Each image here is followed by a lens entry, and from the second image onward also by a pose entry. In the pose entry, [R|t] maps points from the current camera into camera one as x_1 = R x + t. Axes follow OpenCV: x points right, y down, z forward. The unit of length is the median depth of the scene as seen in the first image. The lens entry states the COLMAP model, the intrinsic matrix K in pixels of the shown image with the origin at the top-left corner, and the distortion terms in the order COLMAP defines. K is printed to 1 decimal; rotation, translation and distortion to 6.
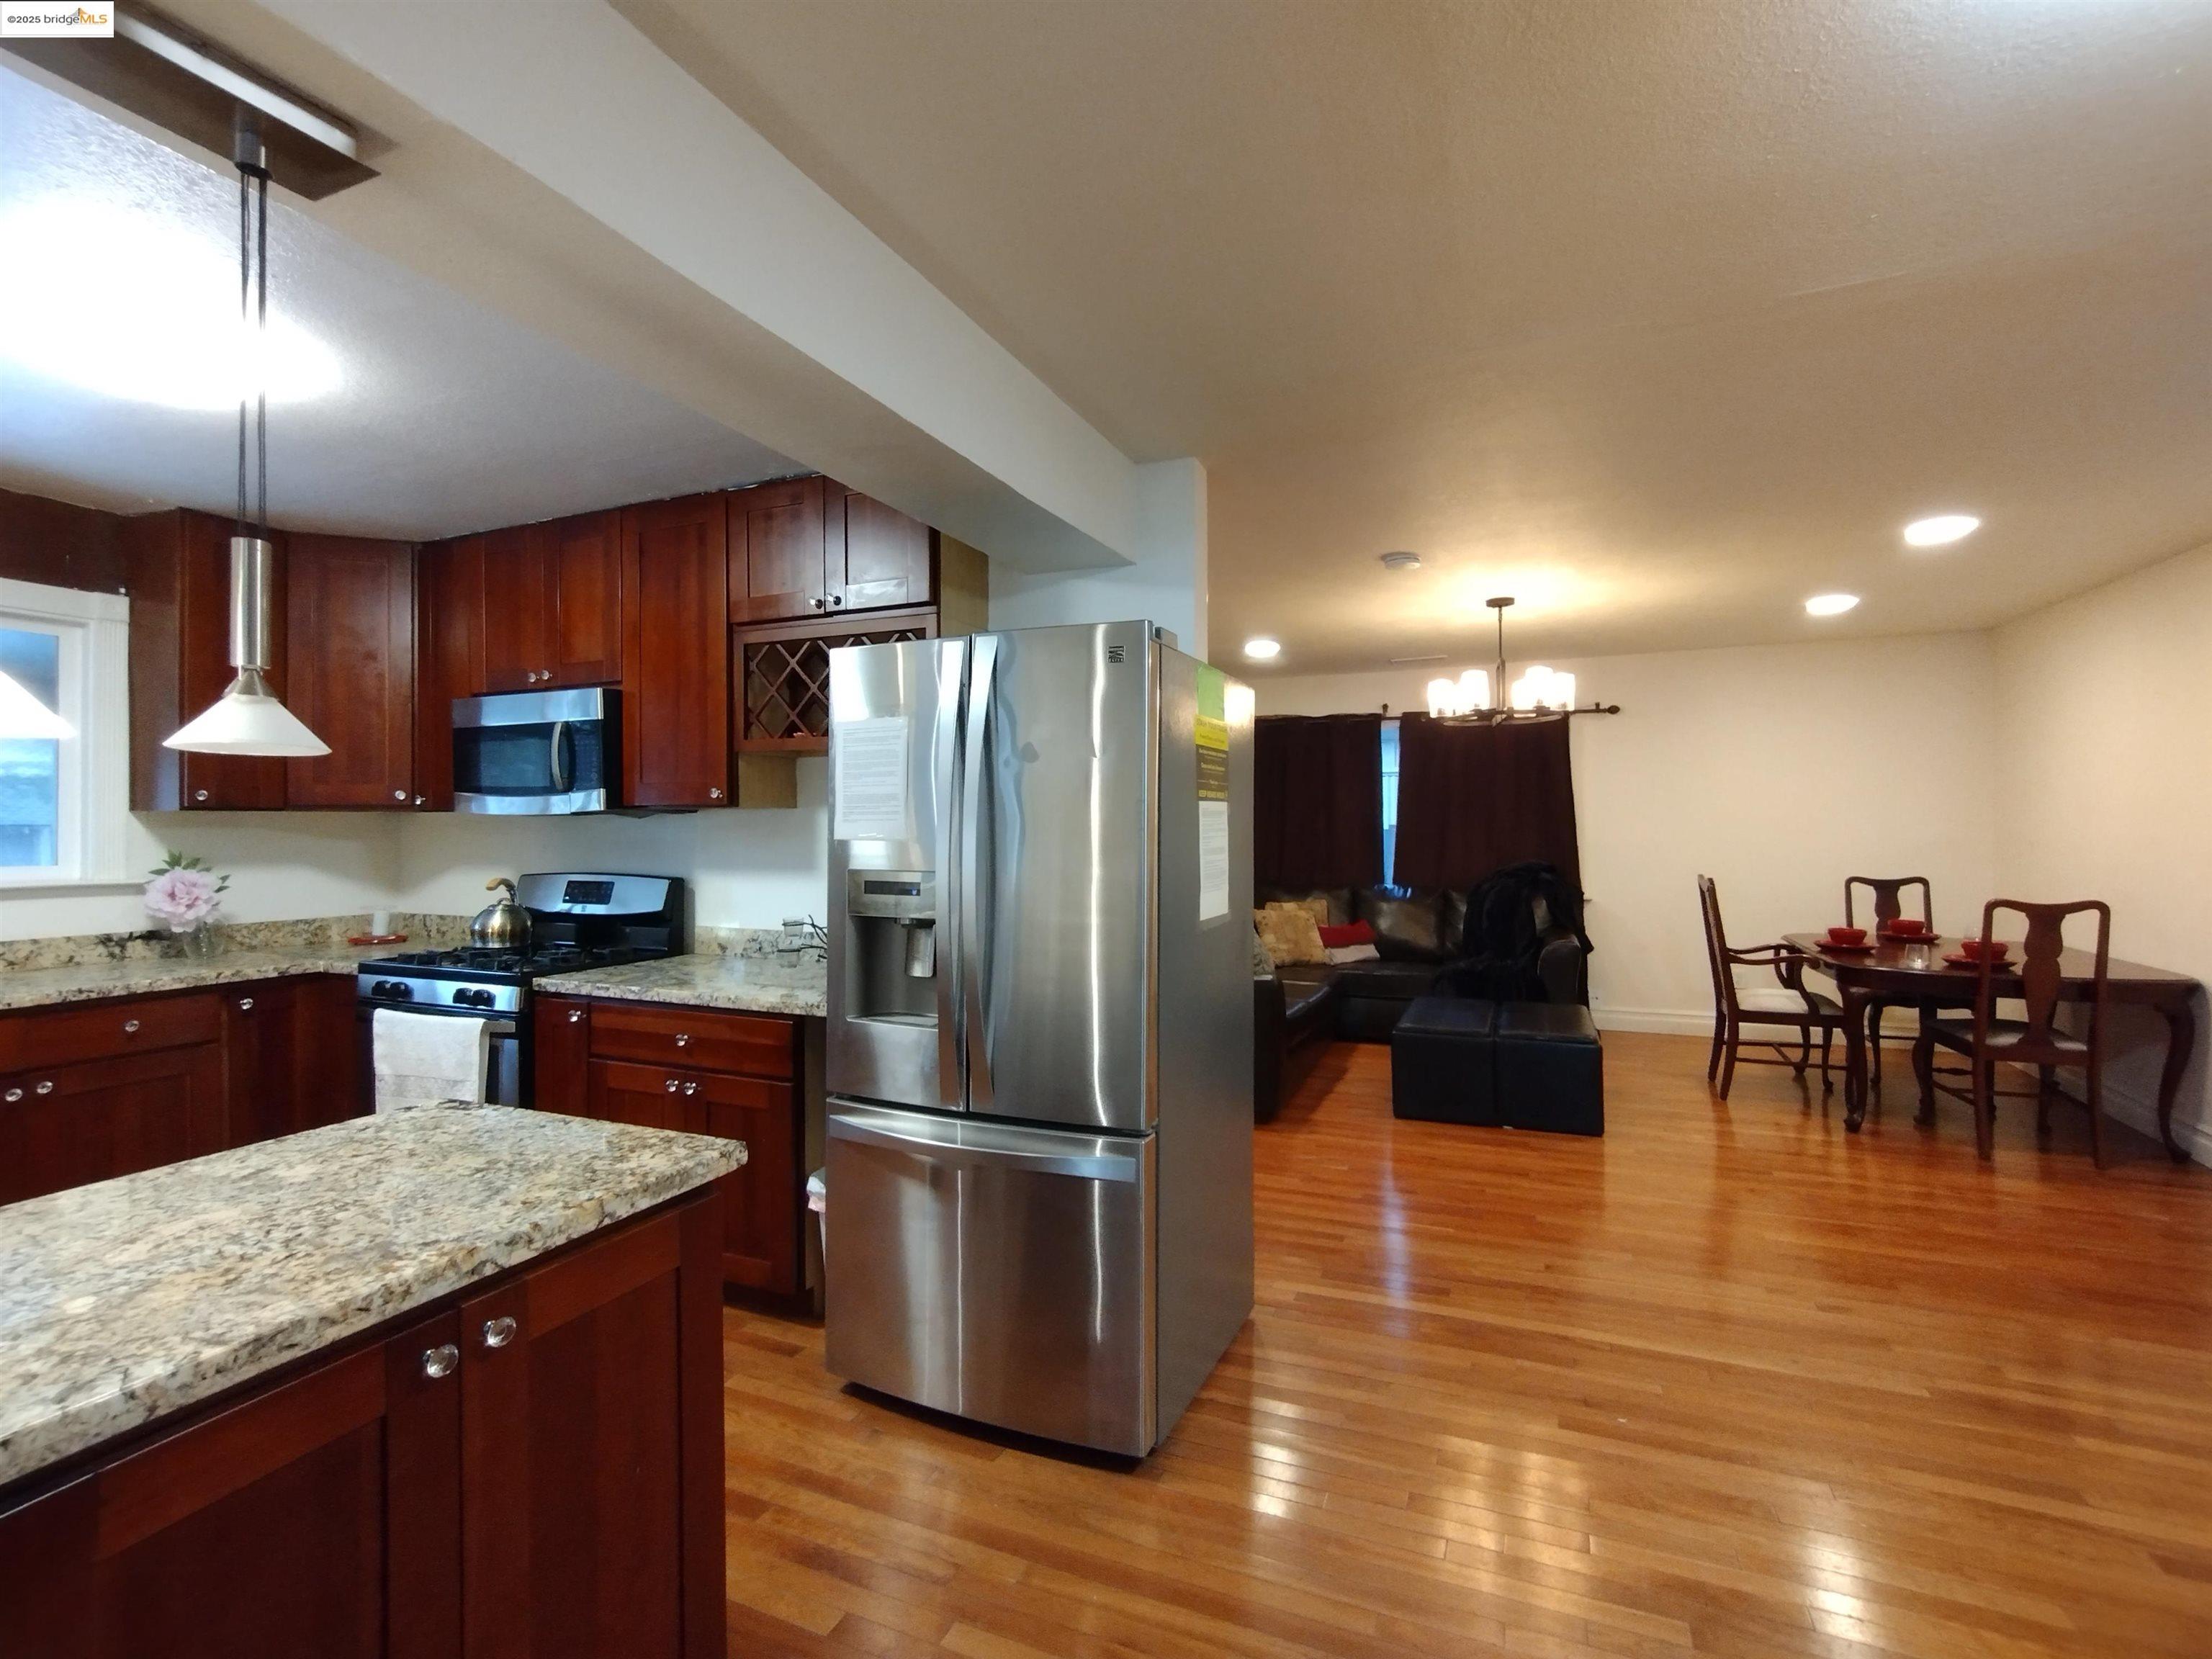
lens RADIAL K [[1007.6, 0, 1119.5], [0, 1007.6, 820.4], [0, 0, 1]] dist [-0.015842, 0.005203]
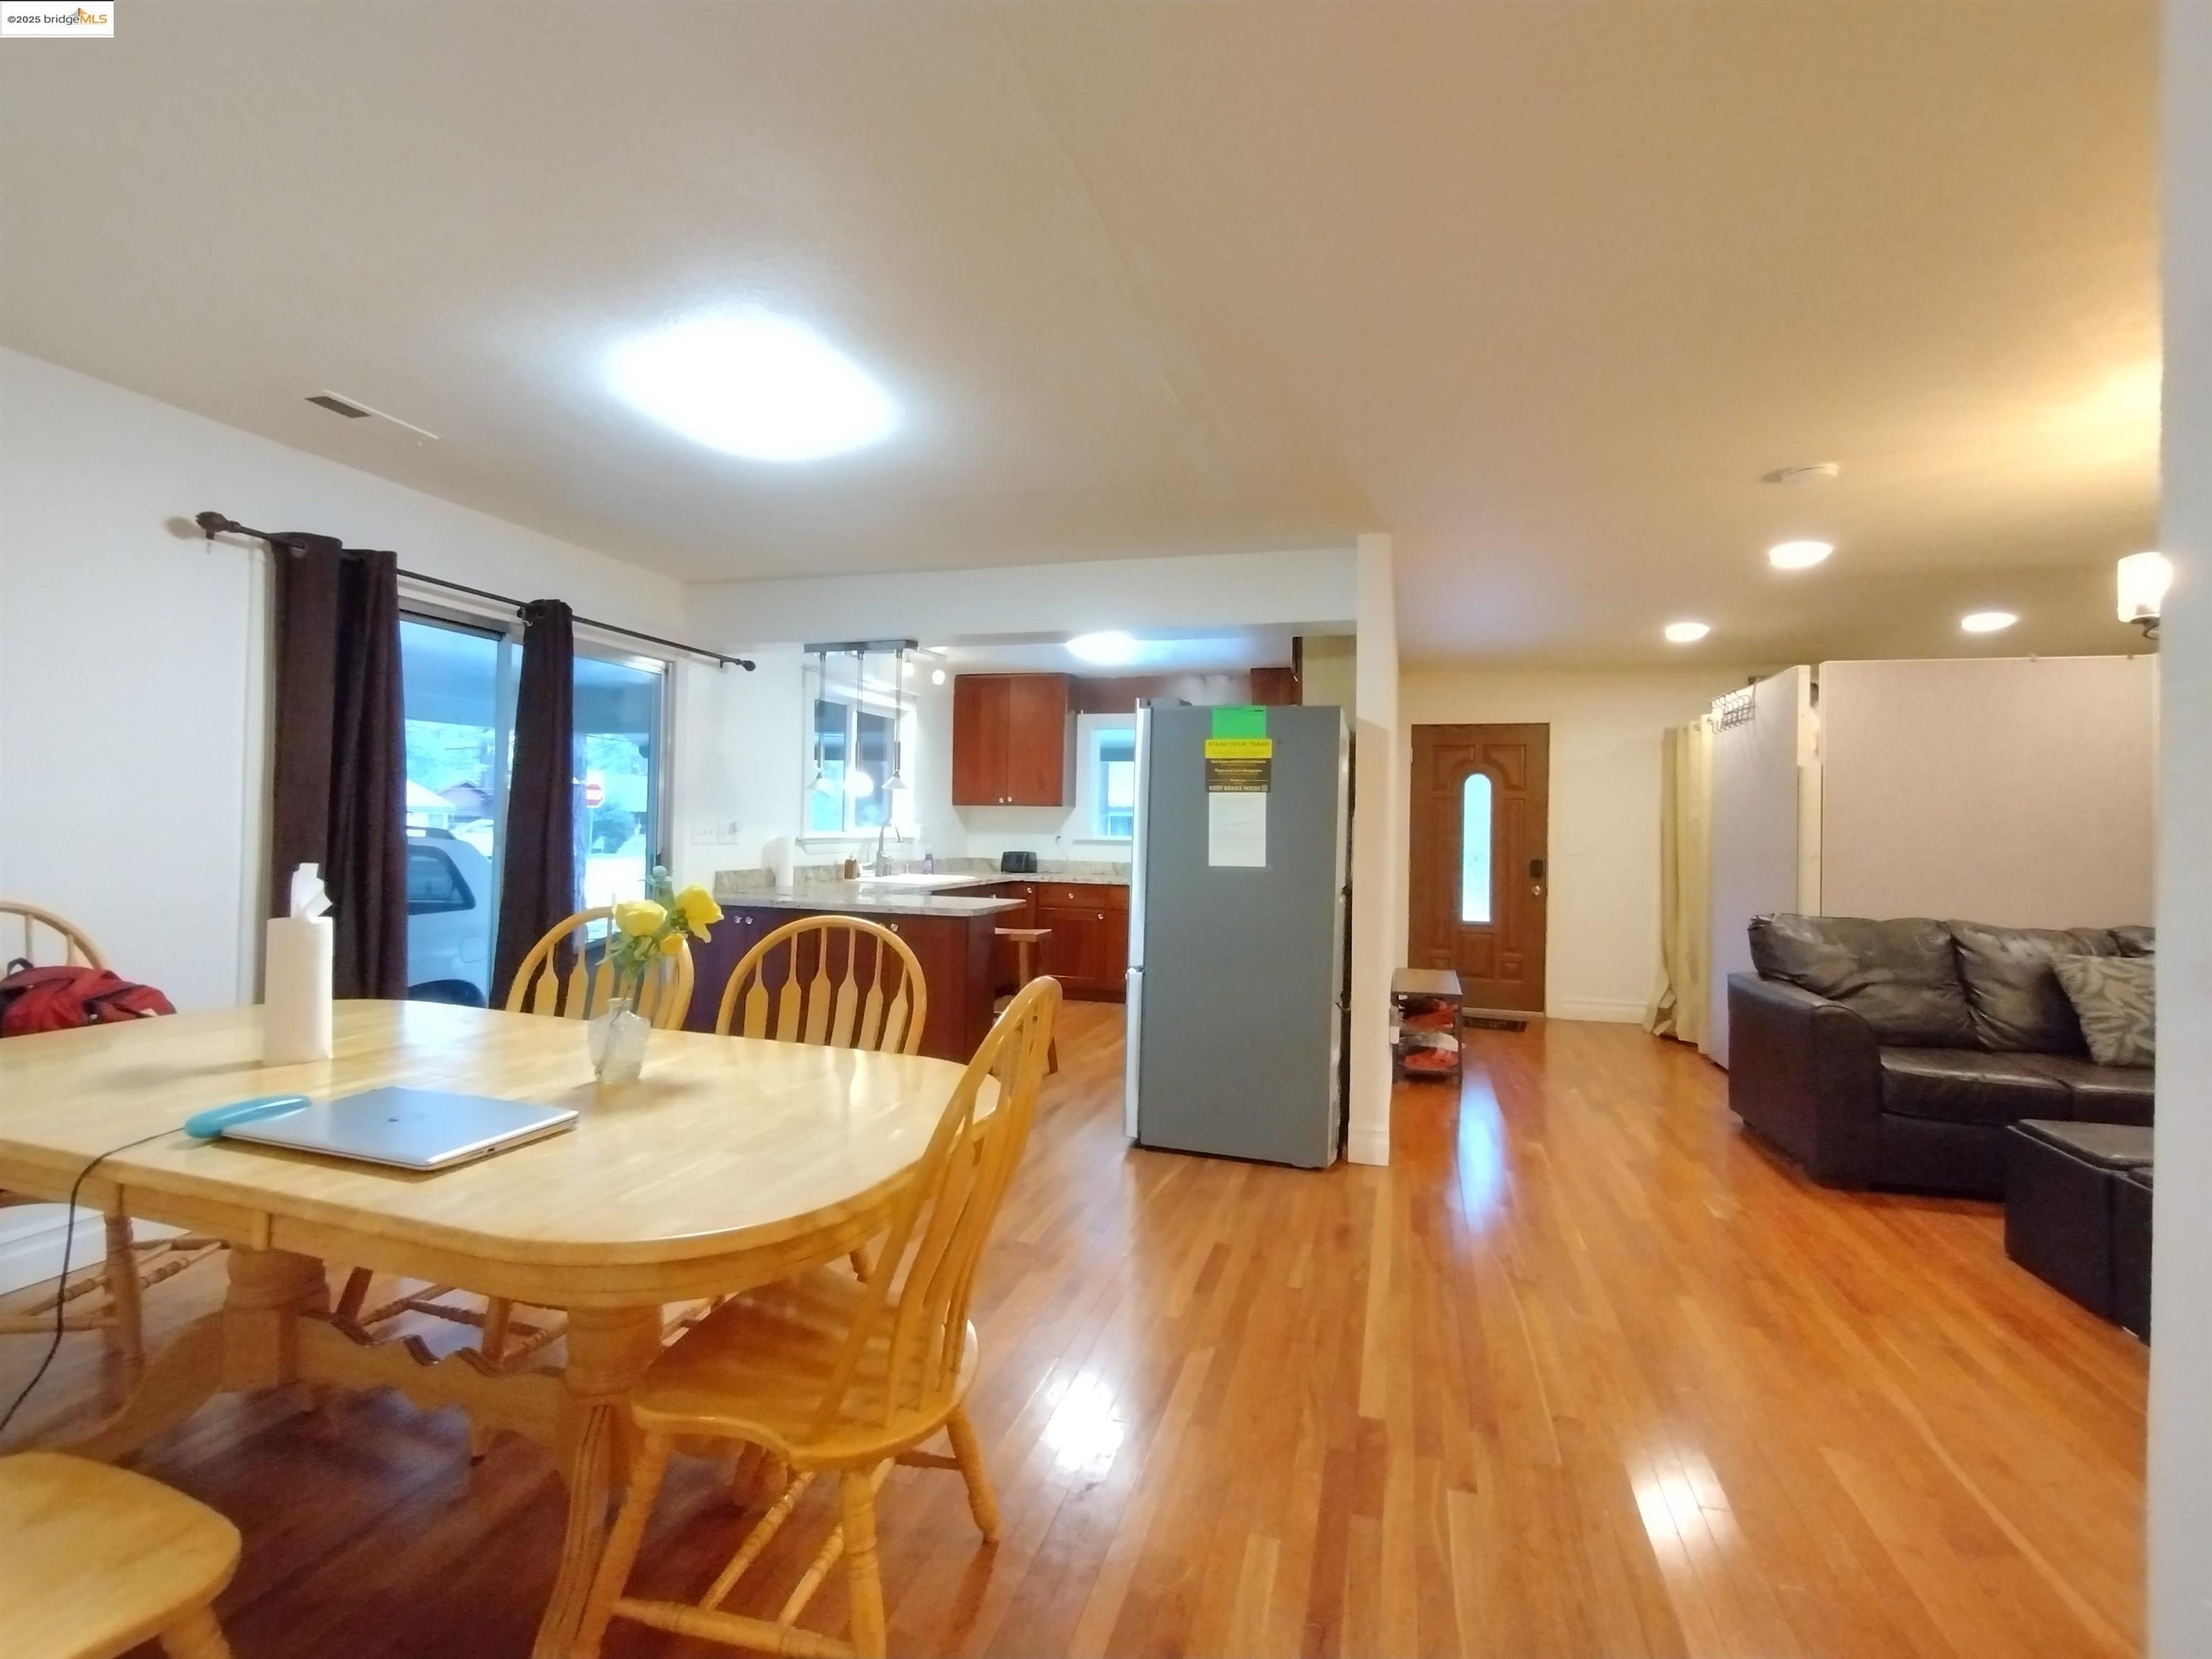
lens RADIAL K [[1007.6, 0, 1114.5], [0, 1007.6, 814.2], [0, 0, 1]] dist [-0.015842, 0.005203]
pose [[0.116996, -0.007797, -0.993102, 1.158819], [-0.010732, 0.999901, -0.009115, 0.022286], [0.993074, 0.011725, 0.116901, 0.447739]]
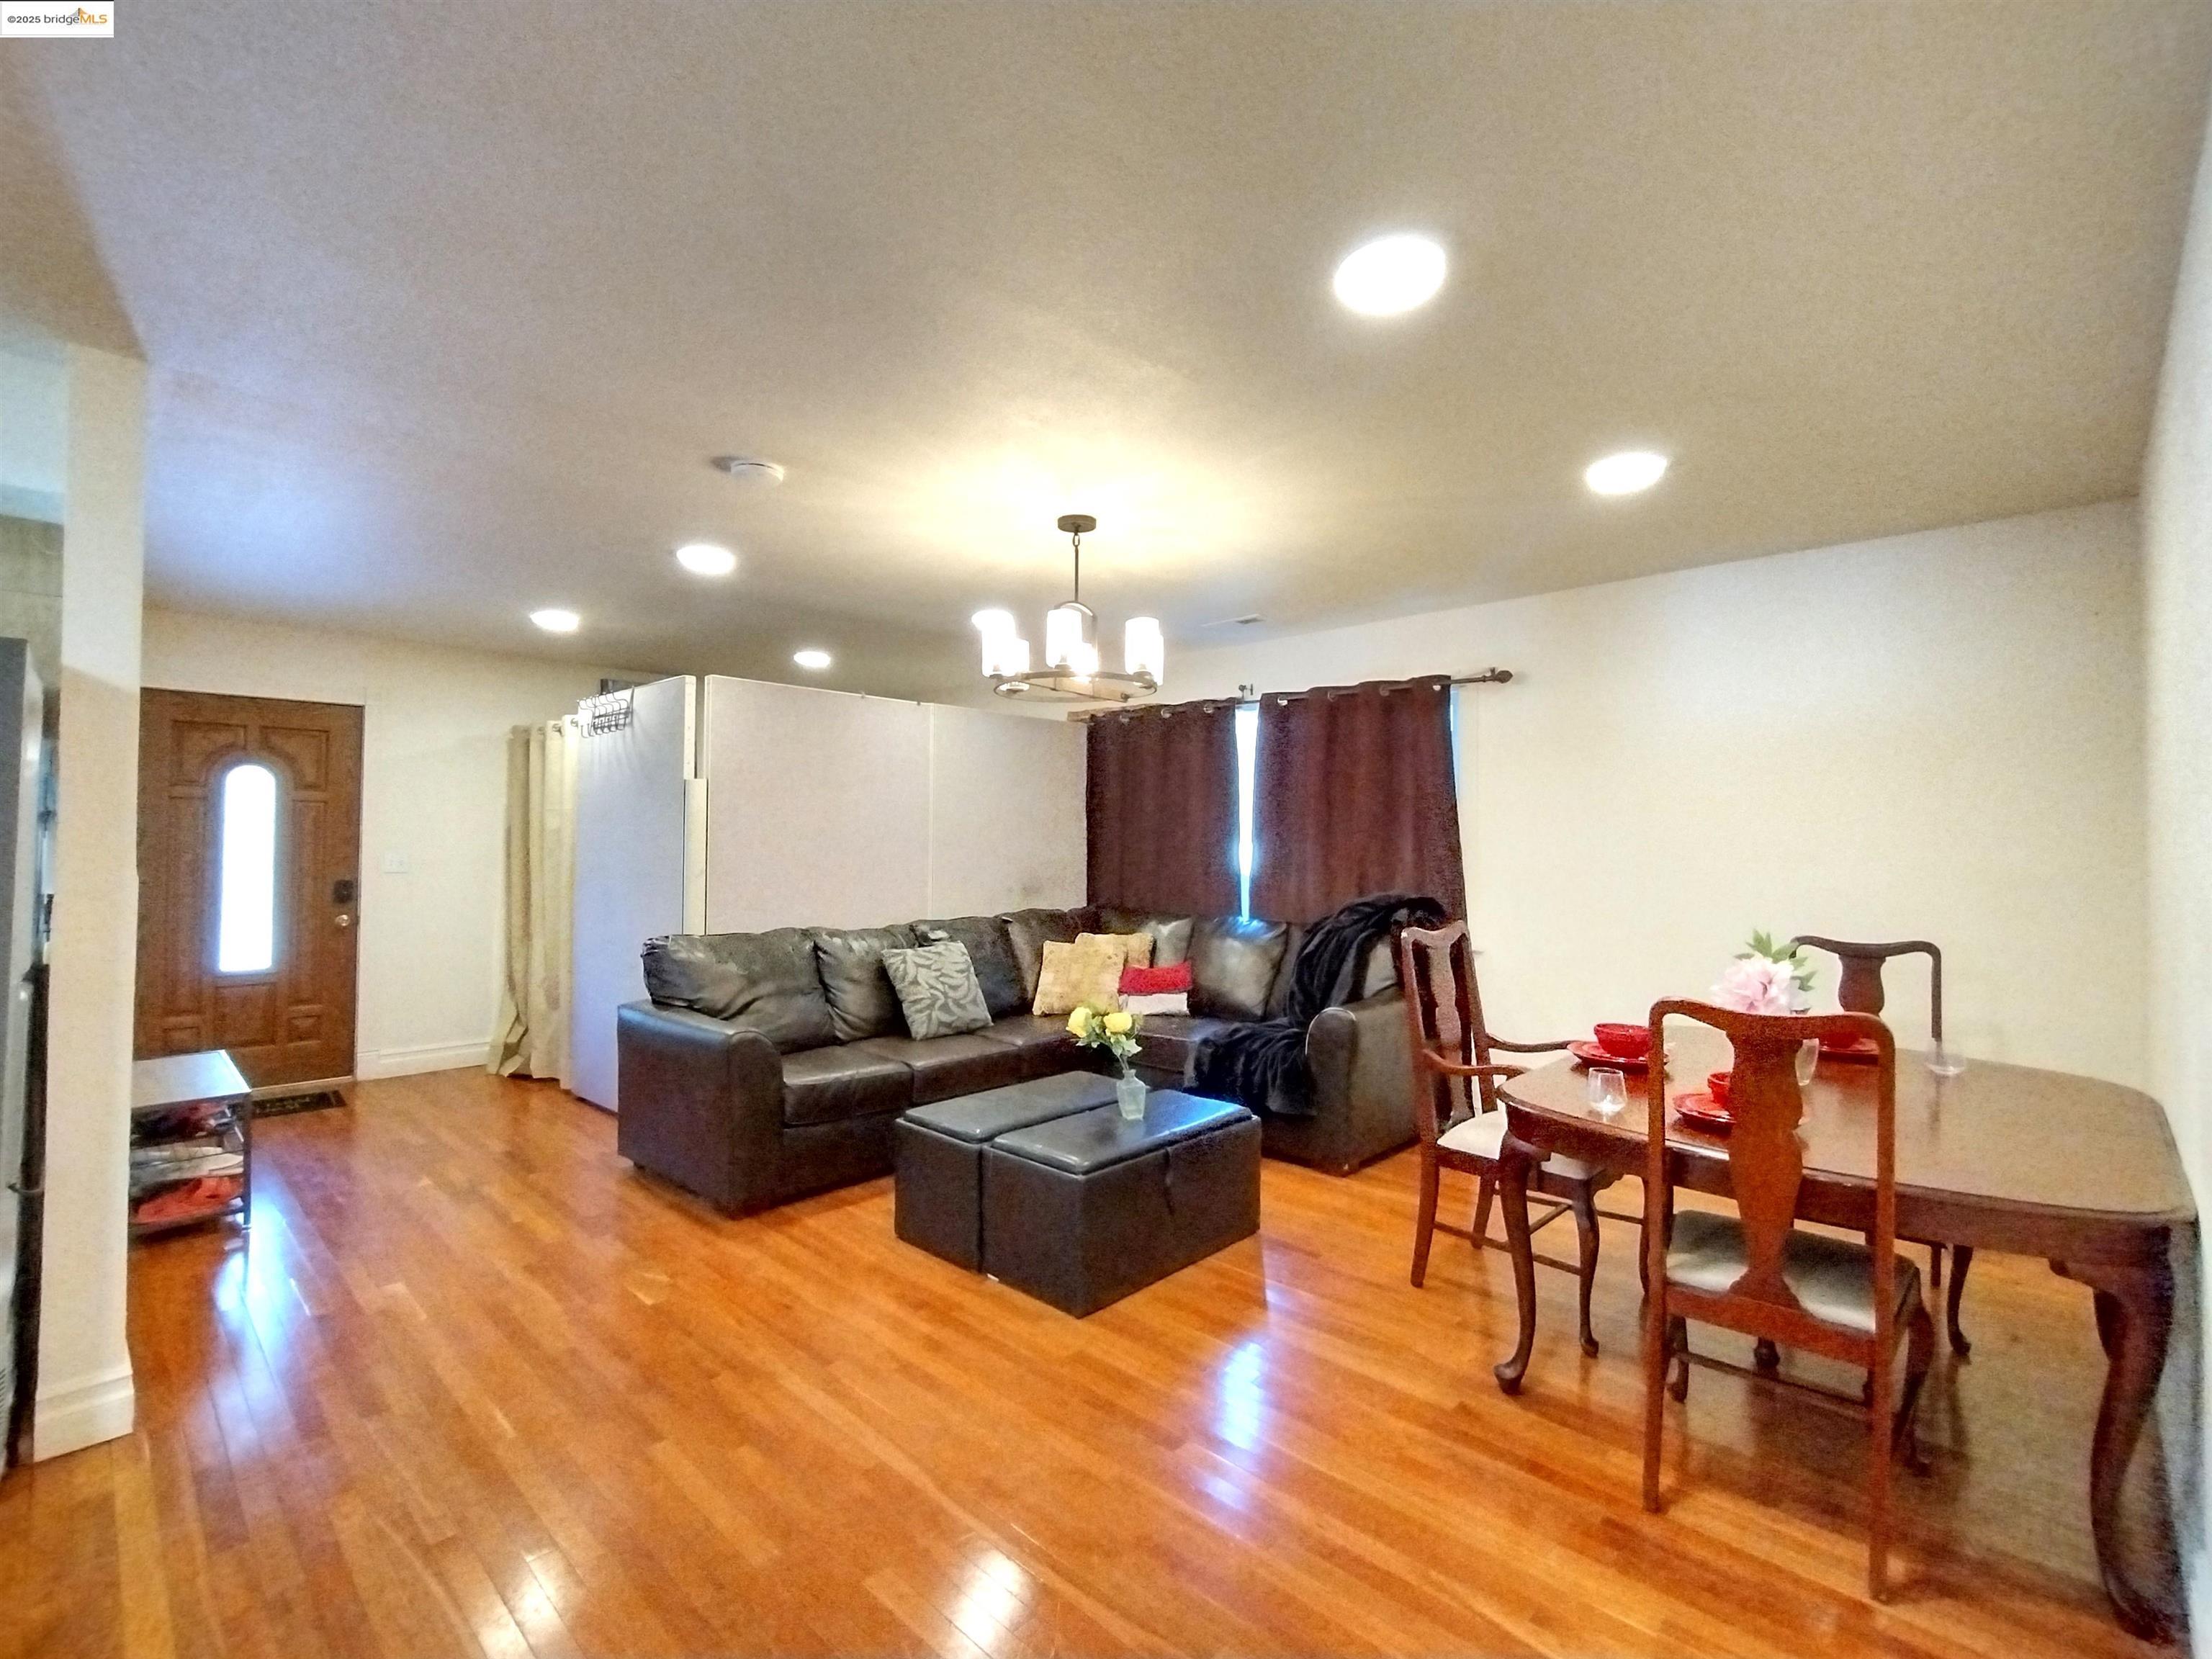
lens RADIAL K [[1007.6, 0, 1111.8], [0, 1007.6, 823.0], [0, 0, 1]] dist [-0.015842, 0.005203]
pose [[0.935763, 0.006718, -0.352565, 0.912830], [-0.010673, 0.999900, -0.009275, -0.000685], [0.352468, 0.012442, 0.935741, 0.494332]]
